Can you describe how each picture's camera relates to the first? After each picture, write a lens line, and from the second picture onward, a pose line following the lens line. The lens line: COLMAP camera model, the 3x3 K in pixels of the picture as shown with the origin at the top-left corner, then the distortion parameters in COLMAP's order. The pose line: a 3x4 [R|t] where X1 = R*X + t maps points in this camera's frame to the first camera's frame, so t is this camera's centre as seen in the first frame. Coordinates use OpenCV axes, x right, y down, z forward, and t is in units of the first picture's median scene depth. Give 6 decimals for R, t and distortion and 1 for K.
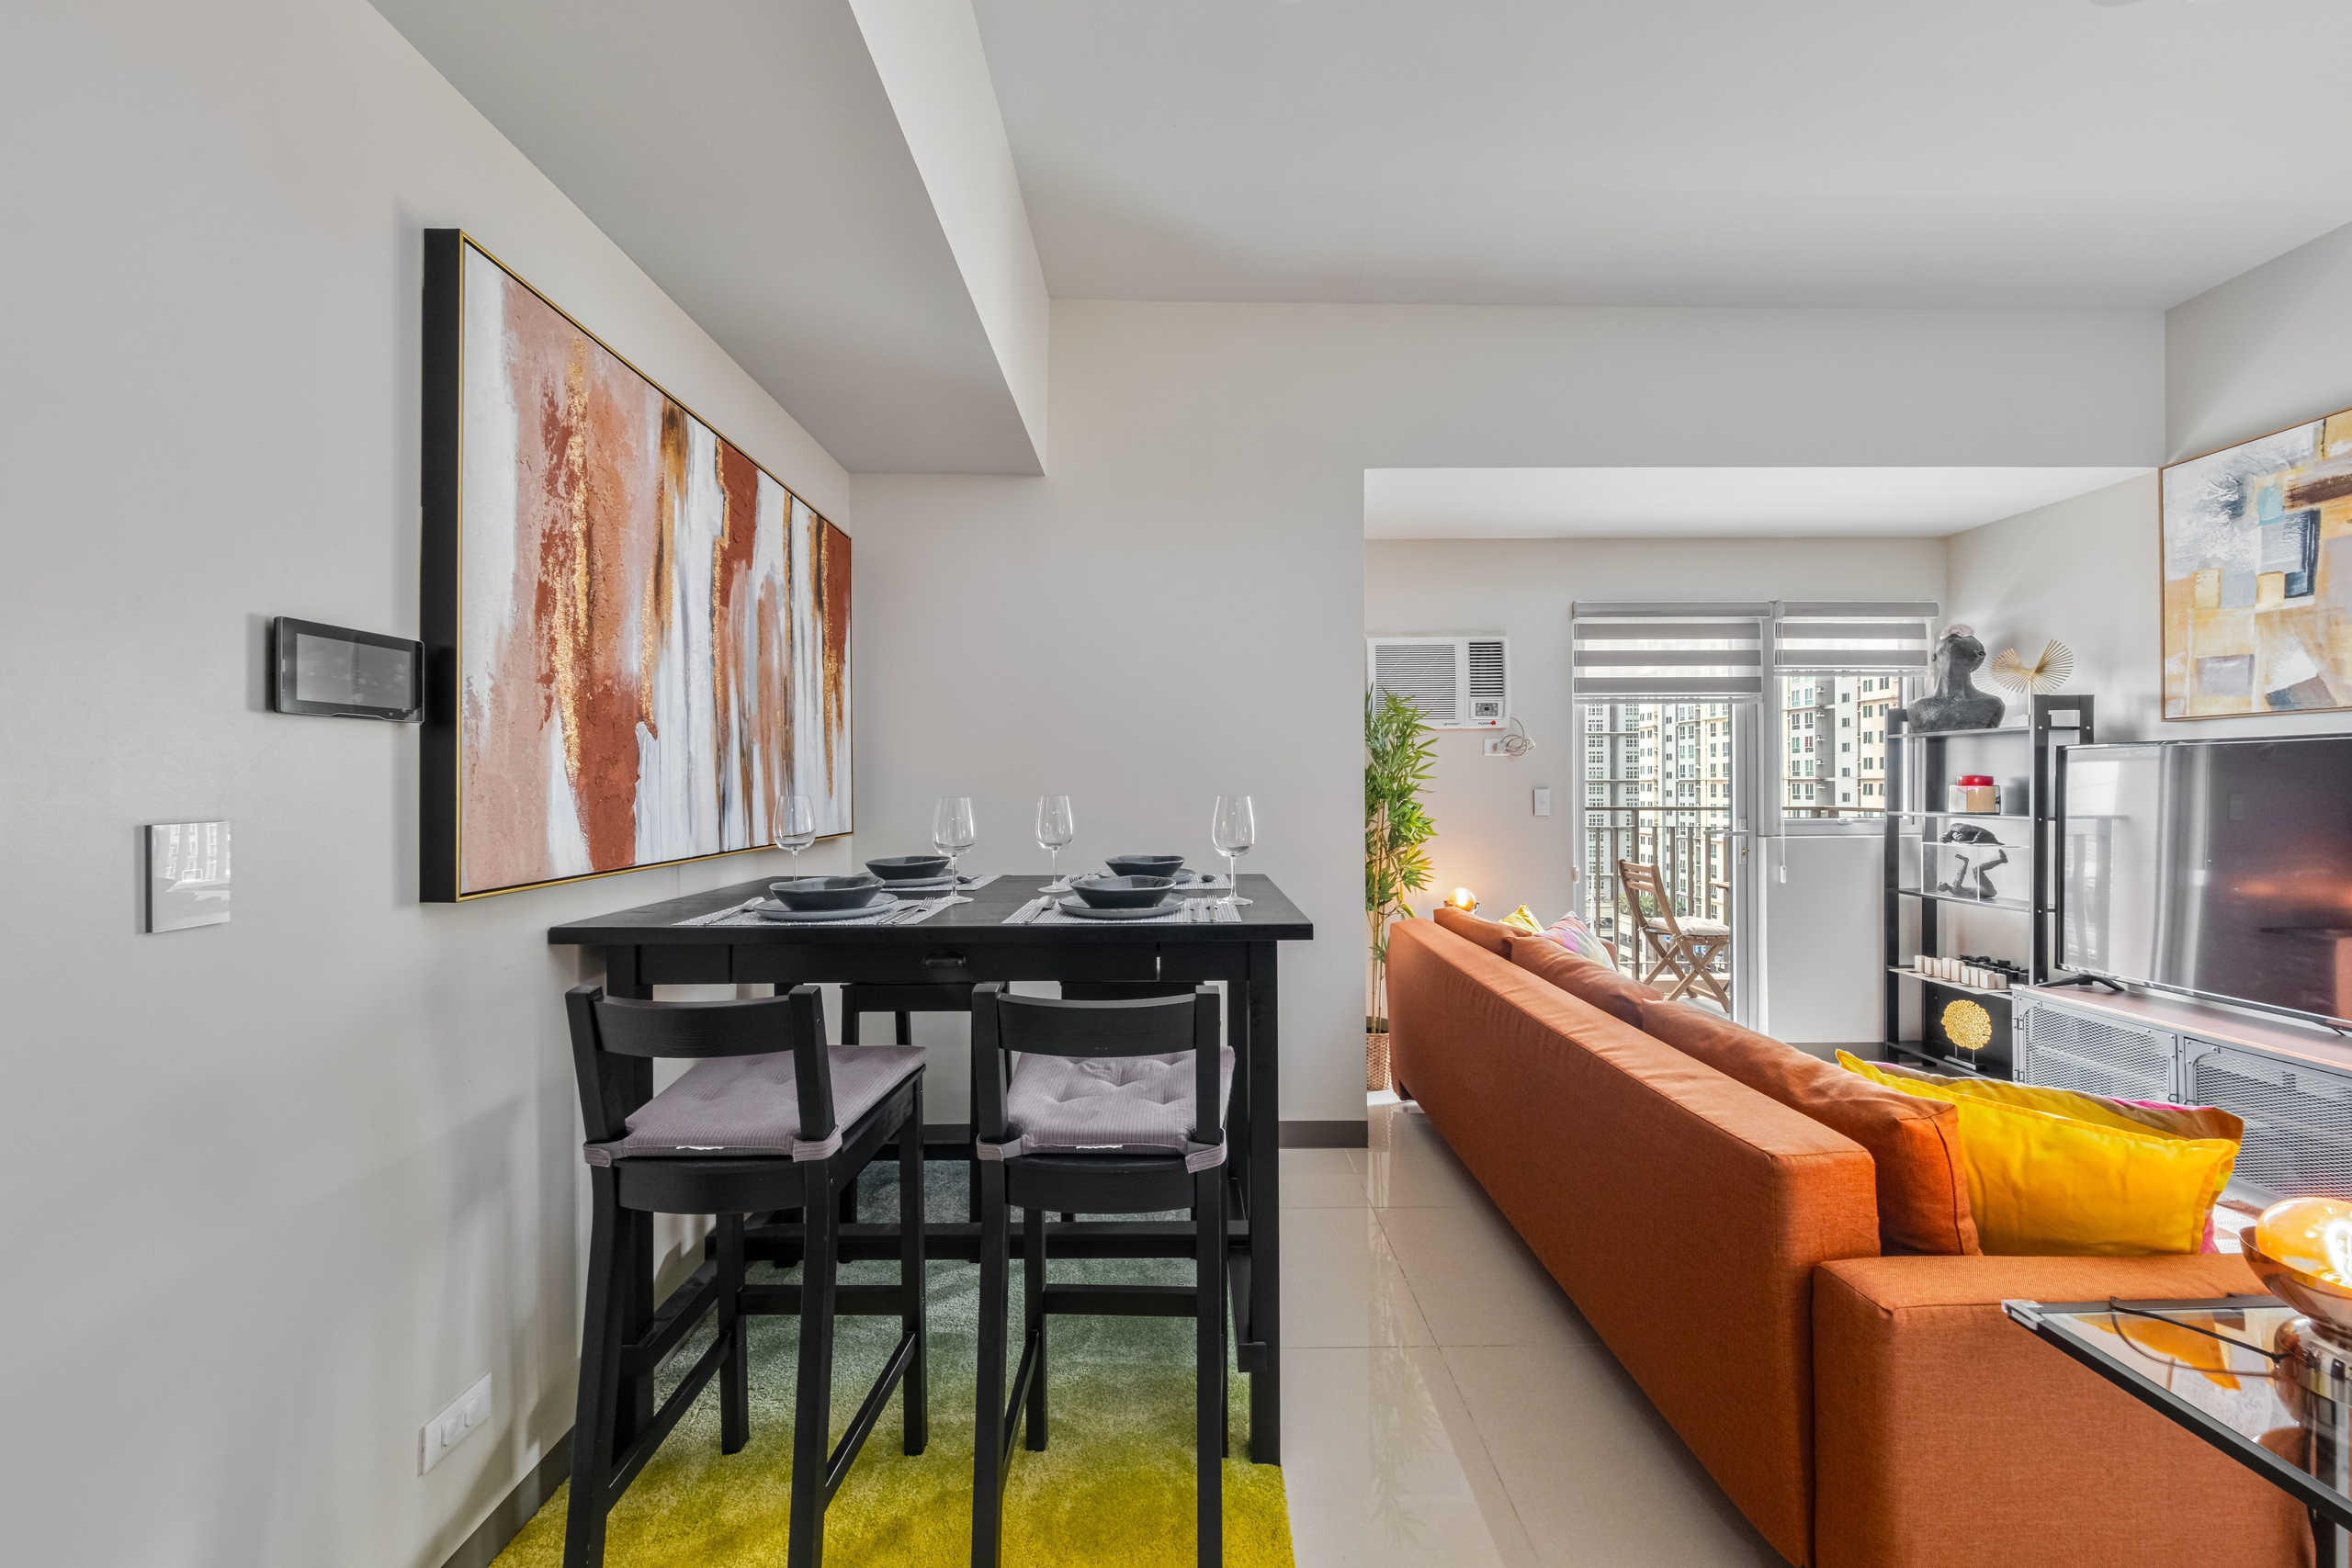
lens RADIAL K [[794.1, 0, 1168.2], [0, 794.1, 786.2], [0, 0, 1]] dist [0.000329, -0.000079]
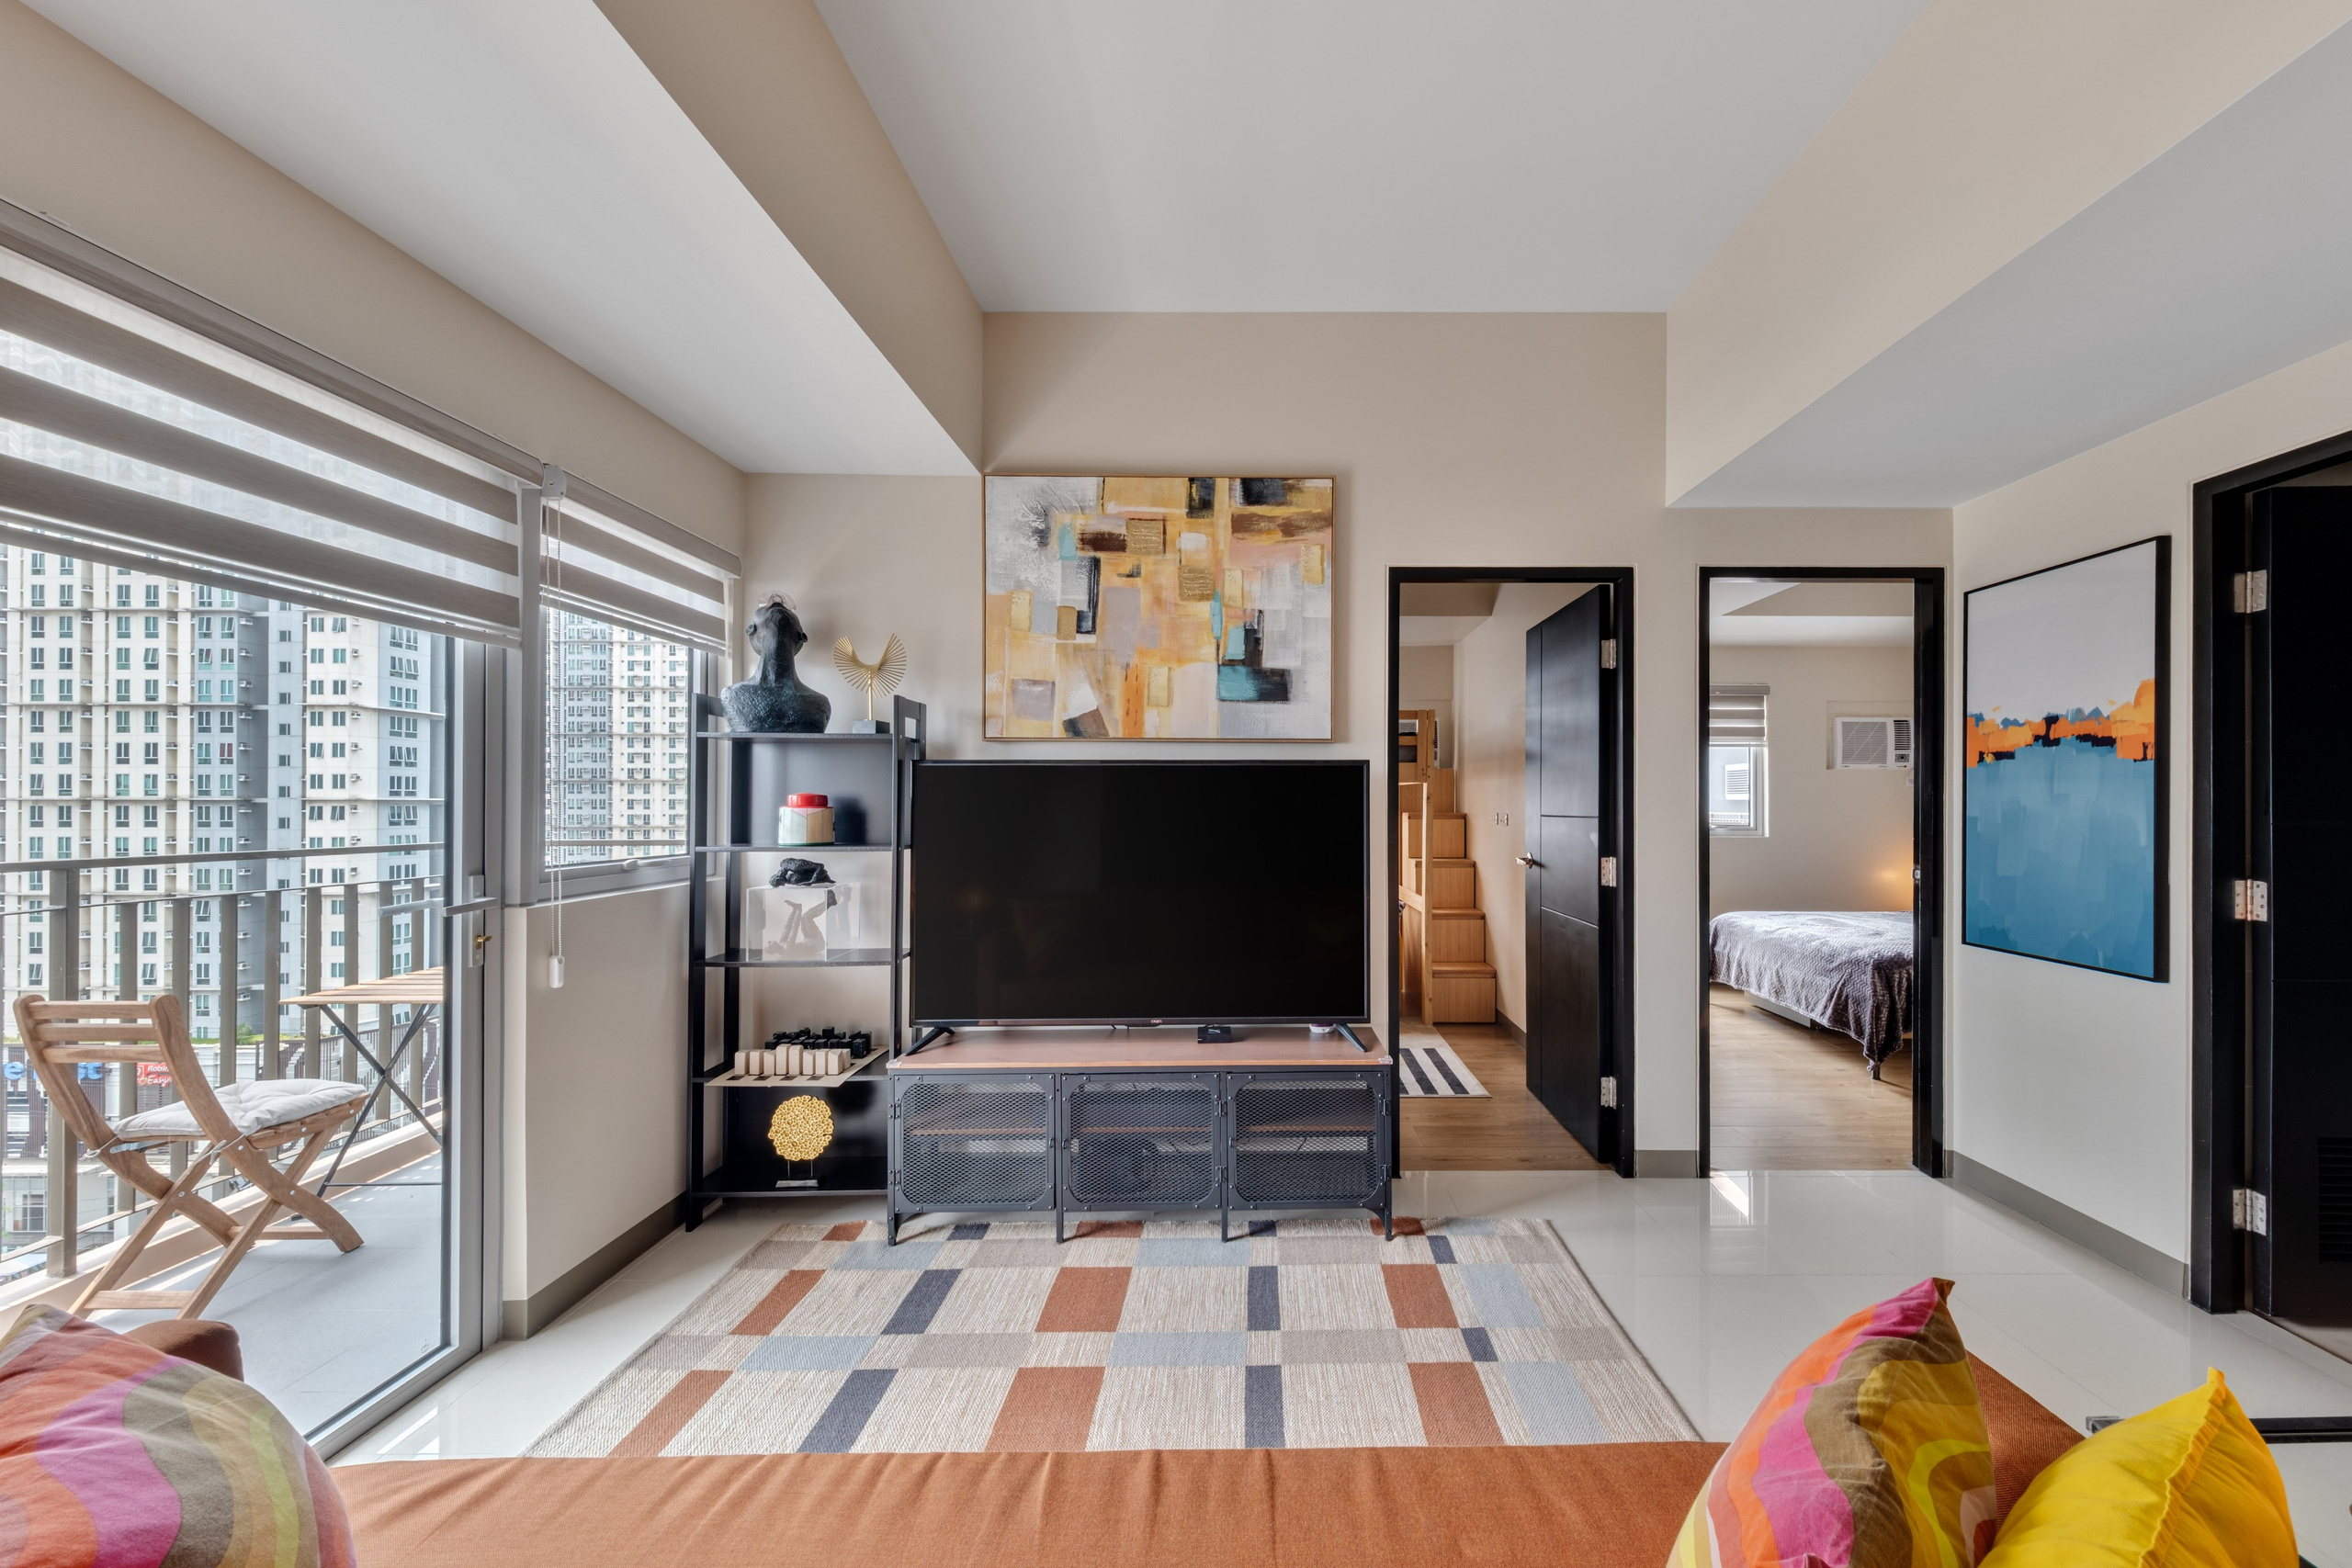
lens RADIAL K [[805.7, 0, 1248.4], [0, 805.7, 802.6], [0, 0, 1]] dist [-0.001636, -0.000394]
pose [[-0.025569, 0.004980, 0.999661, 0.139030], [0.002537, 0.999985, -0.004916, -0.000758], [-0.999670, 0.002410, -0.025581, 0.352400]]
